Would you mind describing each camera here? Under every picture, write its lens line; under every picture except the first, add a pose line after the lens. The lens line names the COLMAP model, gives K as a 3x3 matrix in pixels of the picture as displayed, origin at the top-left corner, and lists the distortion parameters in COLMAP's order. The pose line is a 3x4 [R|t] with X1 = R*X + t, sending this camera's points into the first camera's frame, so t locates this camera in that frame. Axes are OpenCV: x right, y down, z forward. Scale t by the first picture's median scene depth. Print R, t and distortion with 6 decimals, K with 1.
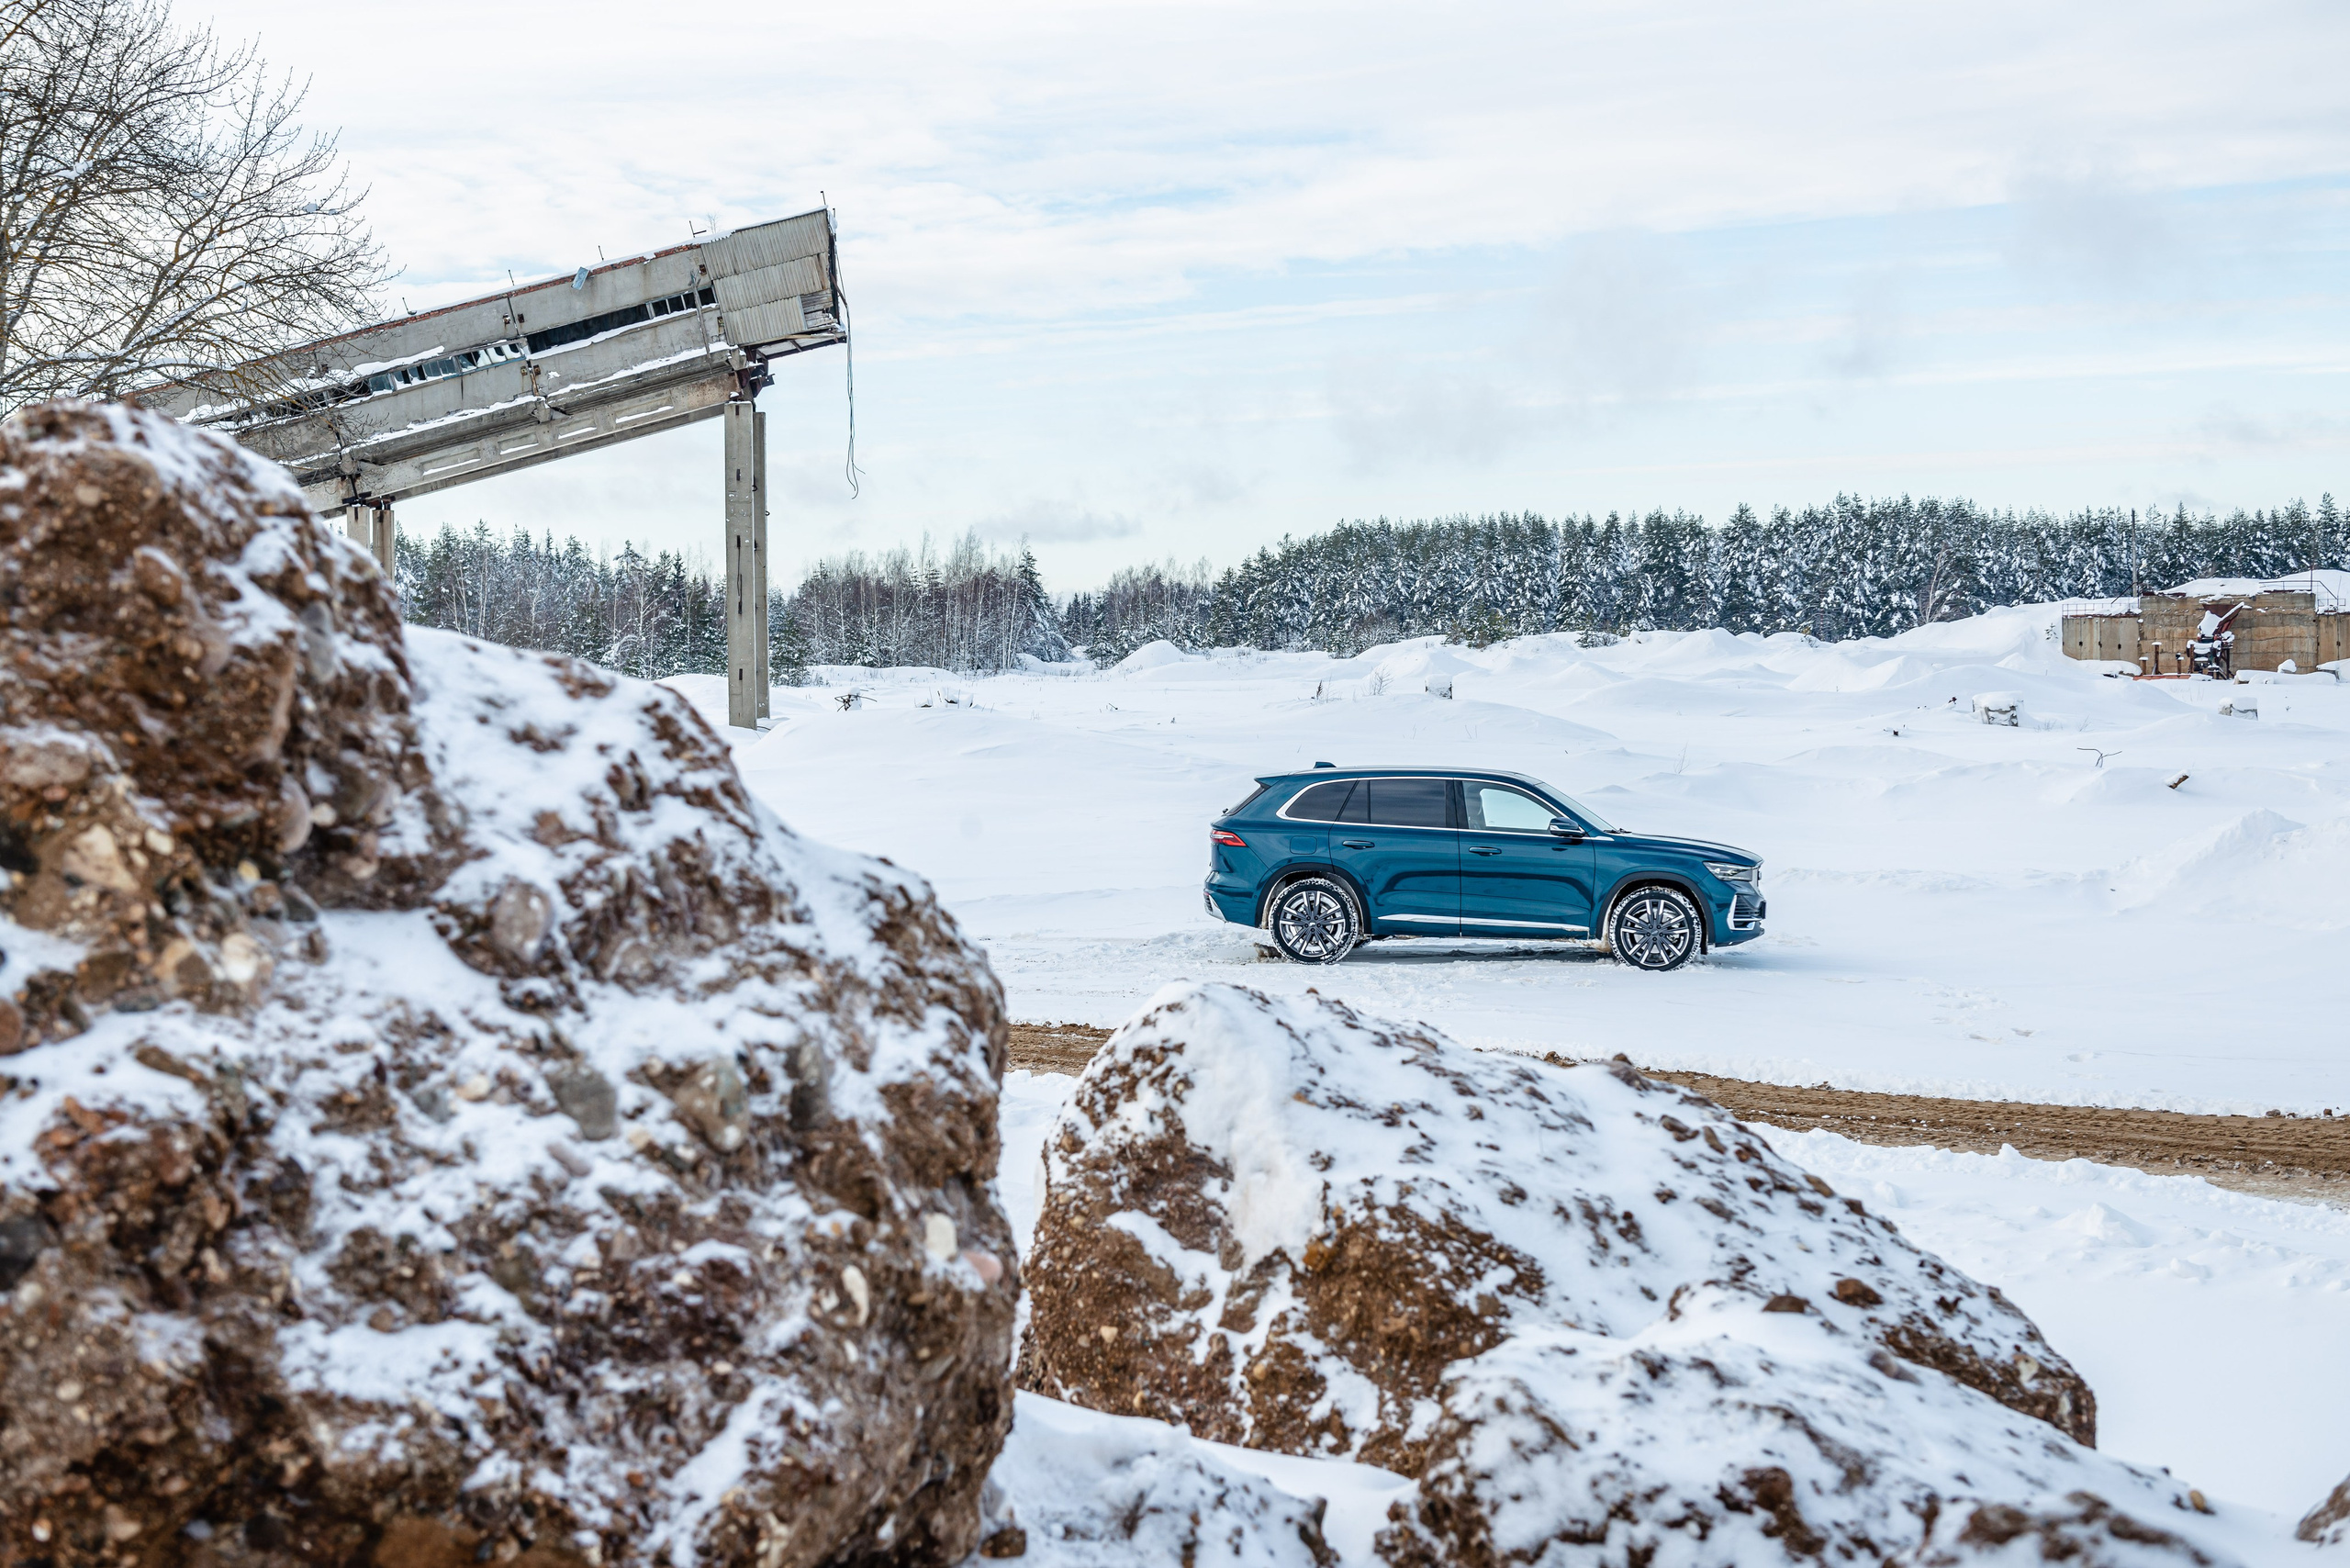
lens RADIAL K [[3163.7, 0, 1175.0], [0, 3163.7, 784.0], [0, 0, 1]] dist [-0.004080, 0.013609]
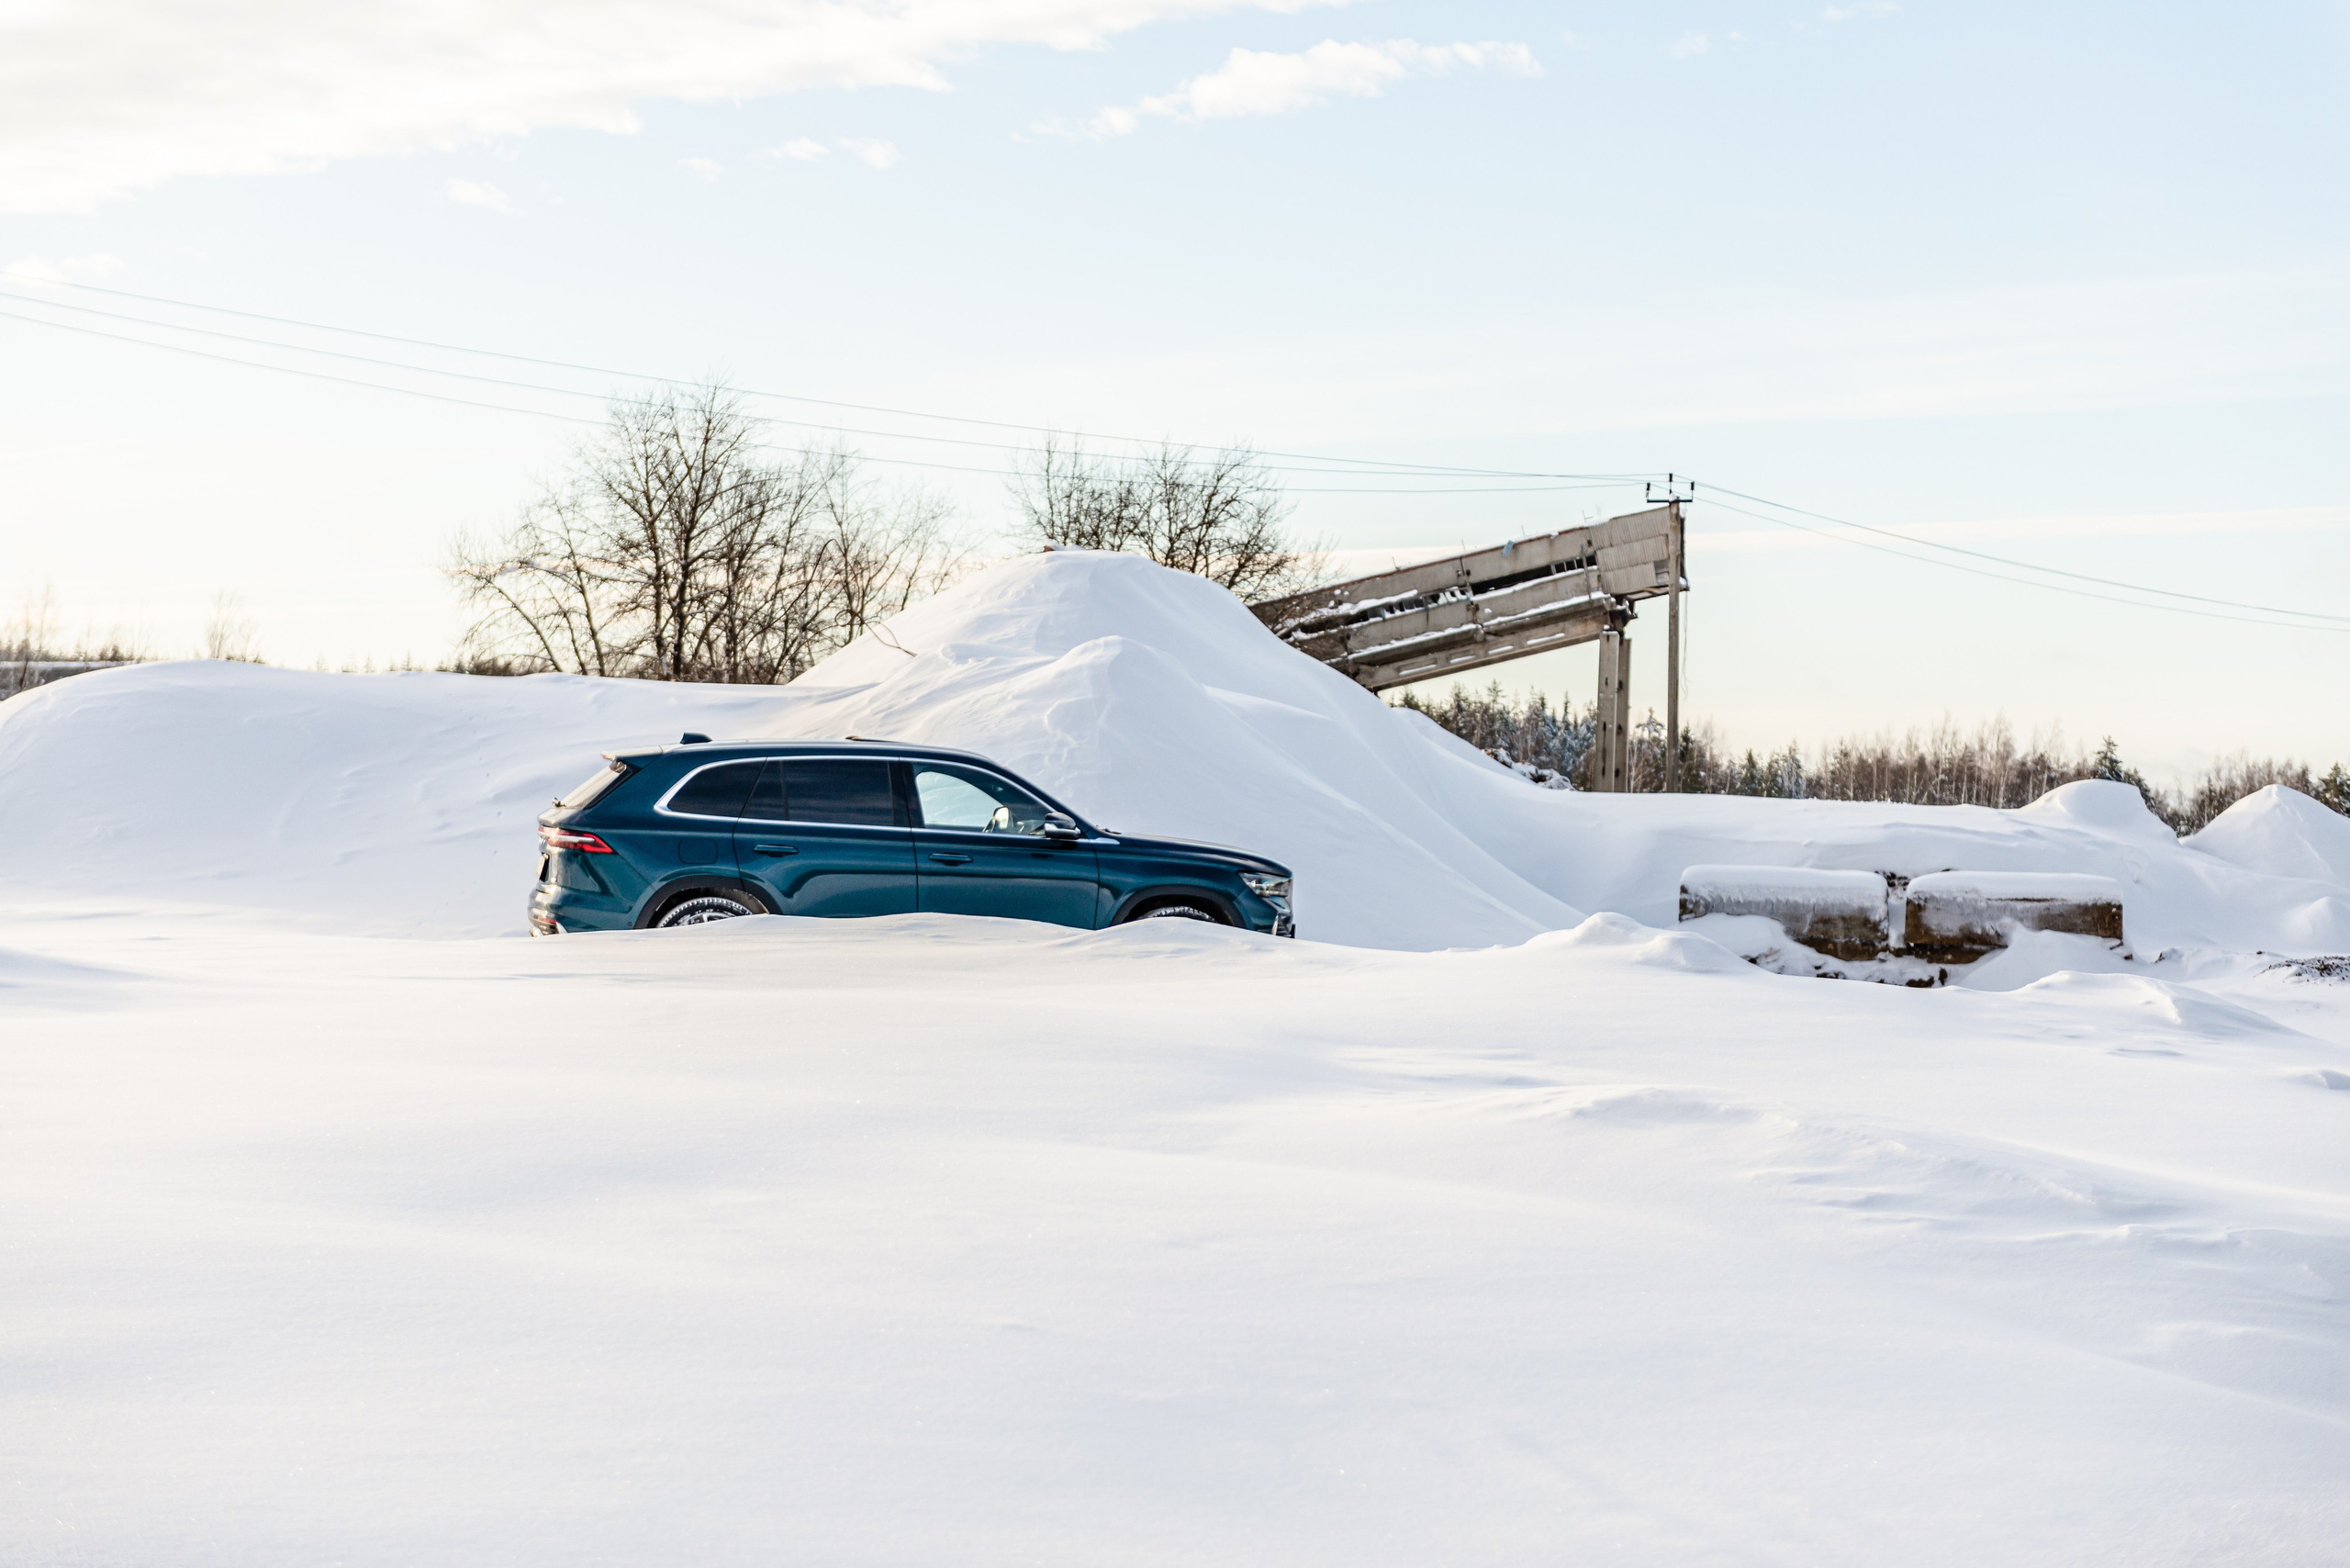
lens RADIAL K [[3938.5, 0, 1175.0], [0, 3938.5, 784.0], [0, 0, 1]] dist [0.009231, -0.085678]
pose [[0.953913, 0.039963, -0.297410, 0.219101], [-0.056777, 0.997227, -0.048112, 0.050068], [0.294663, 0.062781, 0.953537, -0.811789]]
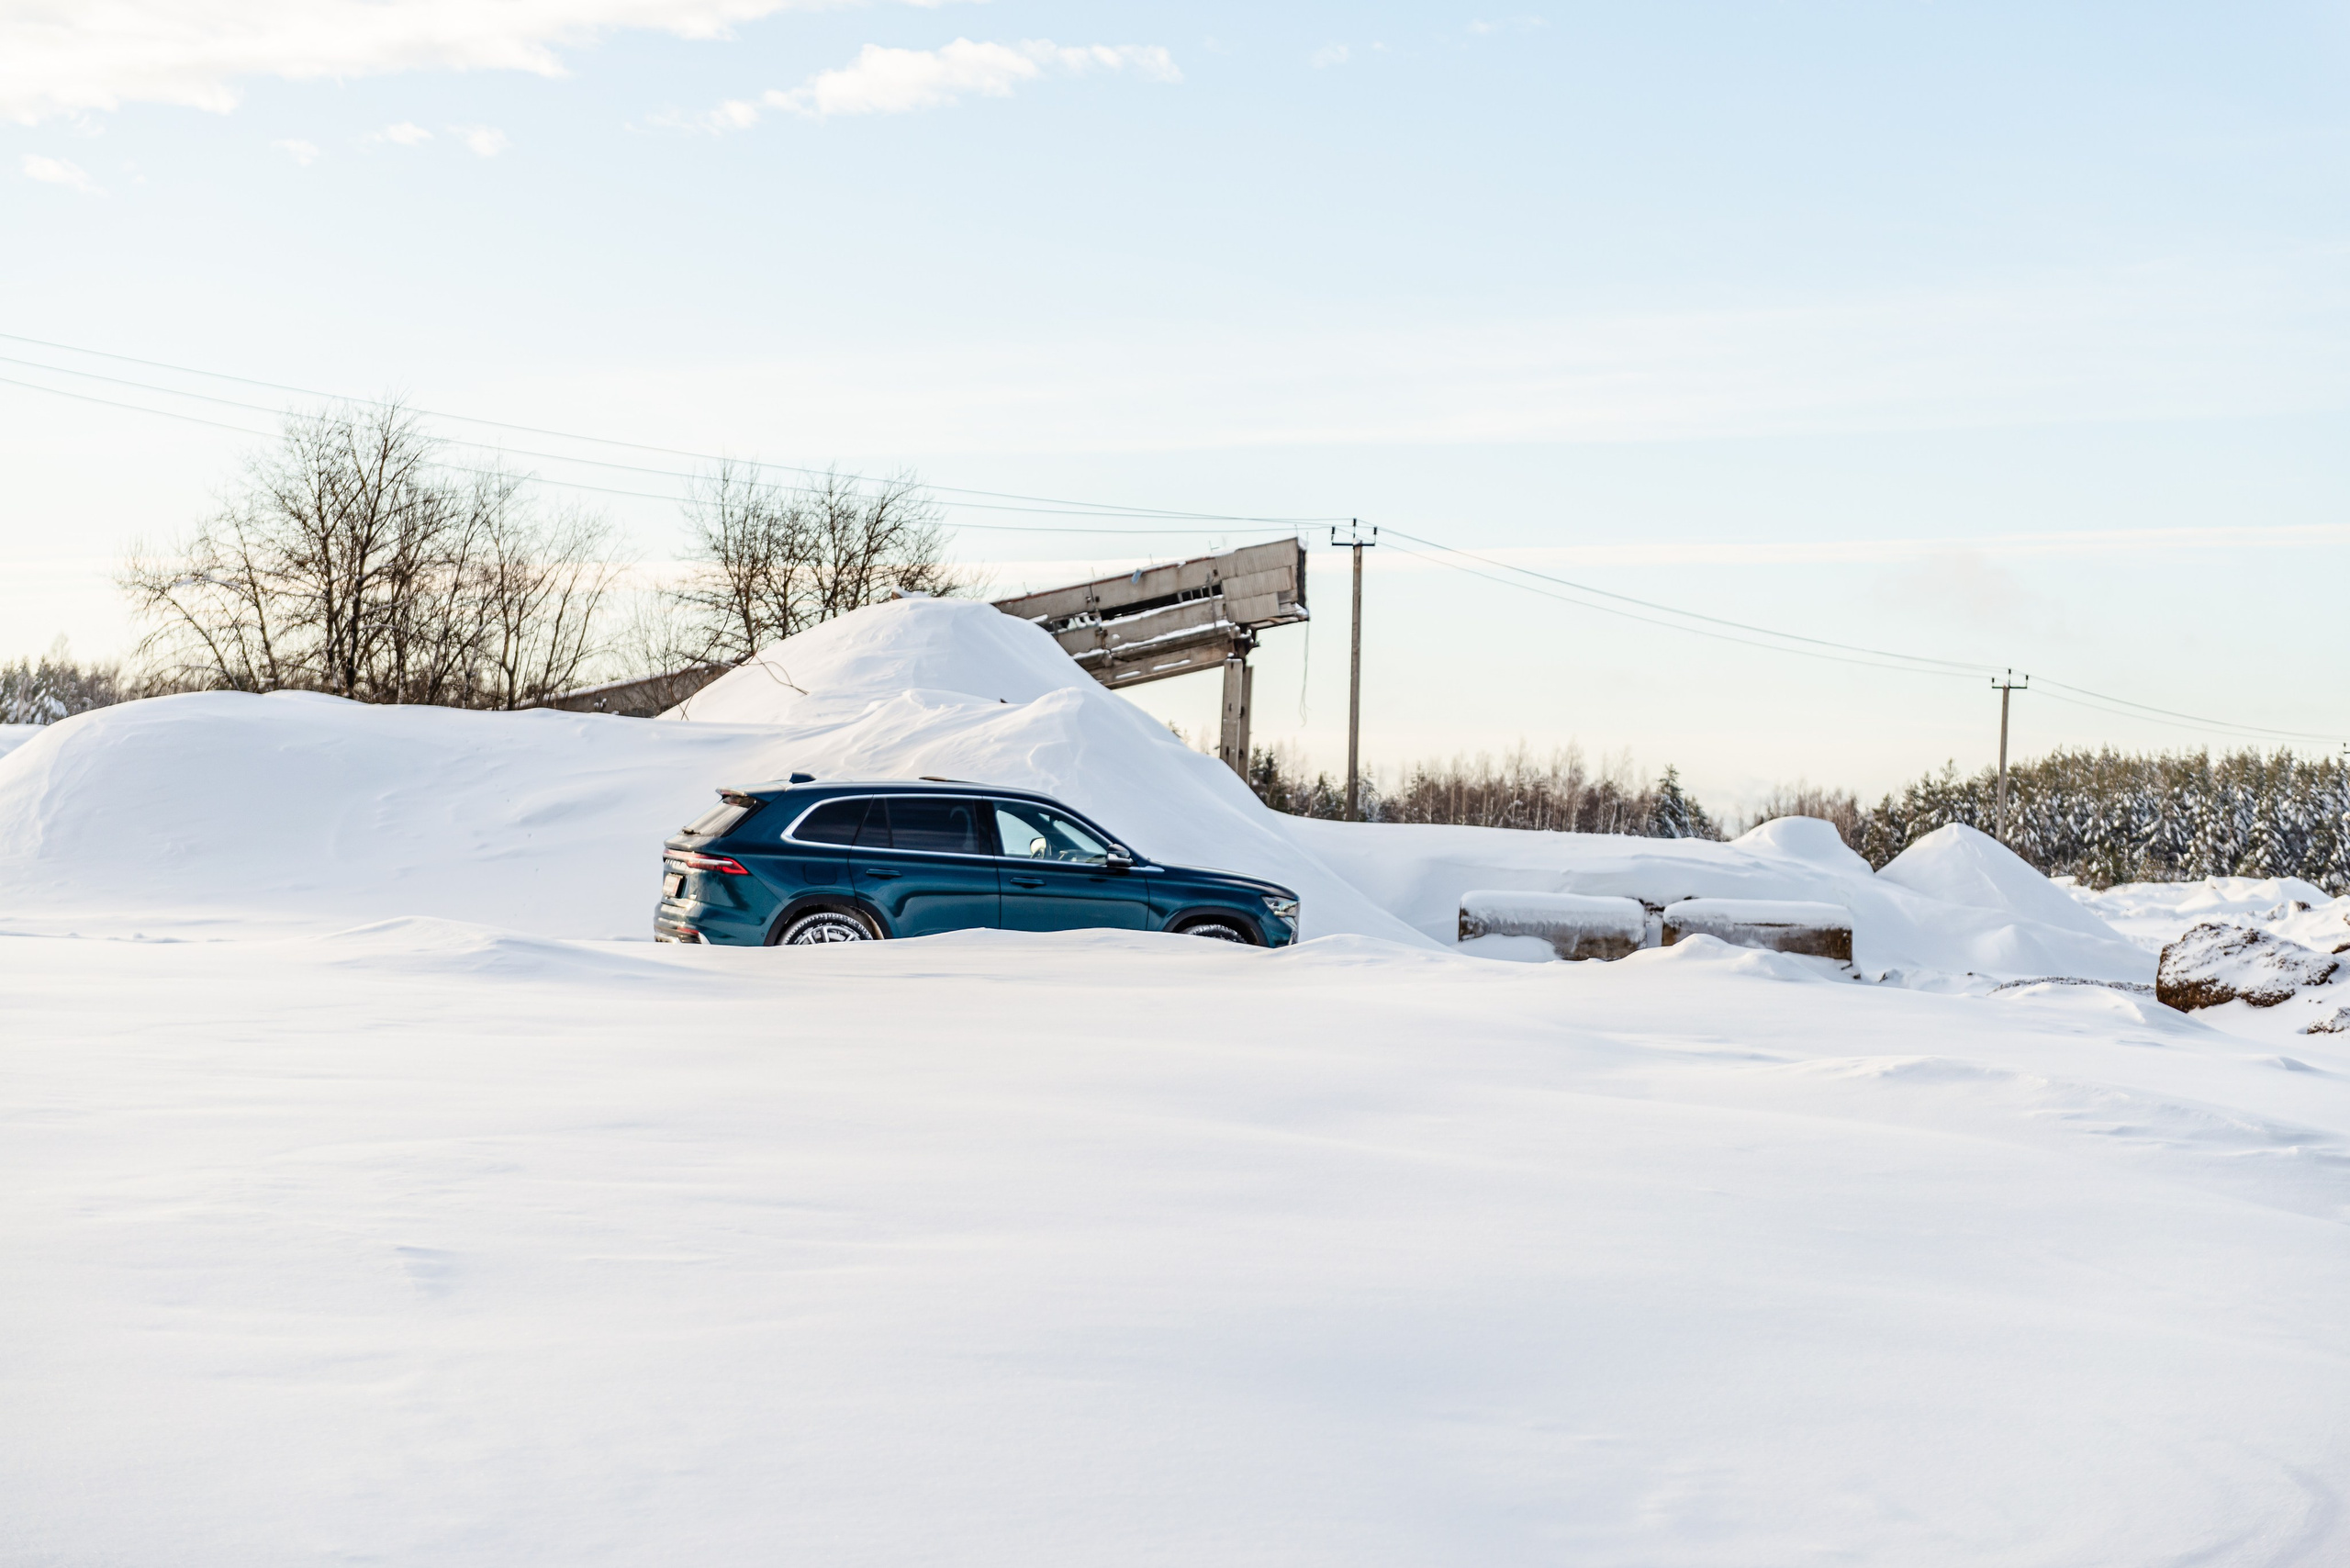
lens RADIAL K [[3938.5, 0, 1175.0], [0, 3938.5, 784.0], [0, 0, 1]] dist [0.009231, -0.085678]
pose [[0.980274, 0.052704, -0.190486, 0.199707], [-0.065020, 0.996139, -0.058988, 0.052792], [0.186642, 0.070210, 0.979916, -0.863040]]
